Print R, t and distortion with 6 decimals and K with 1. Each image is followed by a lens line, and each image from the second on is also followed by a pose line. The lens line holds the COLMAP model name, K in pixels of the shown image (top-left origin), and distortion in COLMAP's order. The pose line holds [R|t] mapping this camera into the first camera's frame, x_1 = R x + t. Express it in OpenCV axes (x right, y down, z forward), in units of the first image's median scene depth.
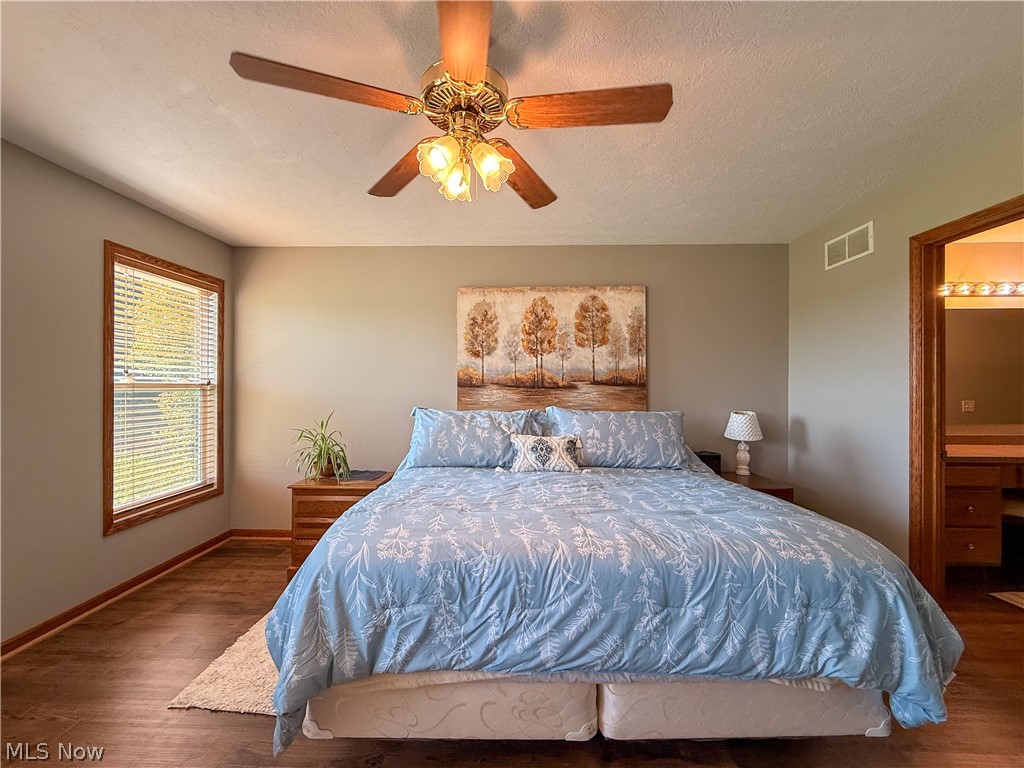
lens RADIAL K [[415.3, 0, 512.7], [0, 415.3, 378.3], [0, 0, 1]] dist [0.000520, 0.000160]
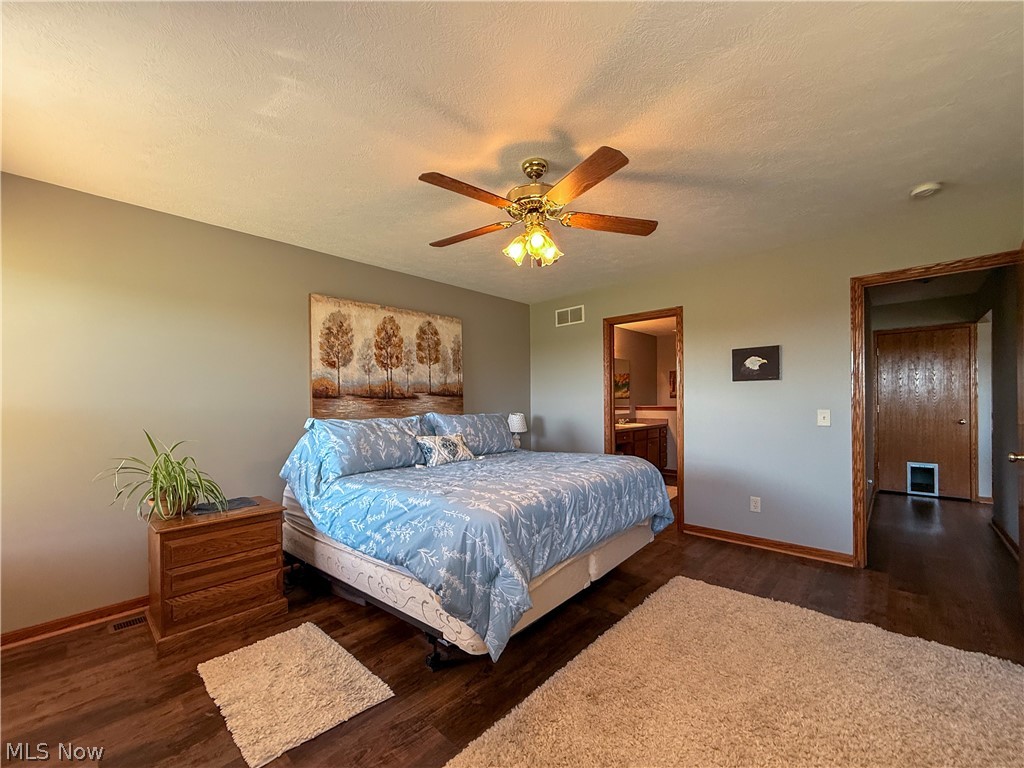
lens RADIAL K [[415.3, 0, 521.7], [0, 415.3, 393.8], [0, 0, 1]] dist [0.000520, 0.000160]
pose [[0.646523, 0.001442, 0.762893, -0.549986], [0.002338, 0.999990, -0.003872, 0.015951], [-0.762891, 0.004287, 0.646513, 0.019830]]
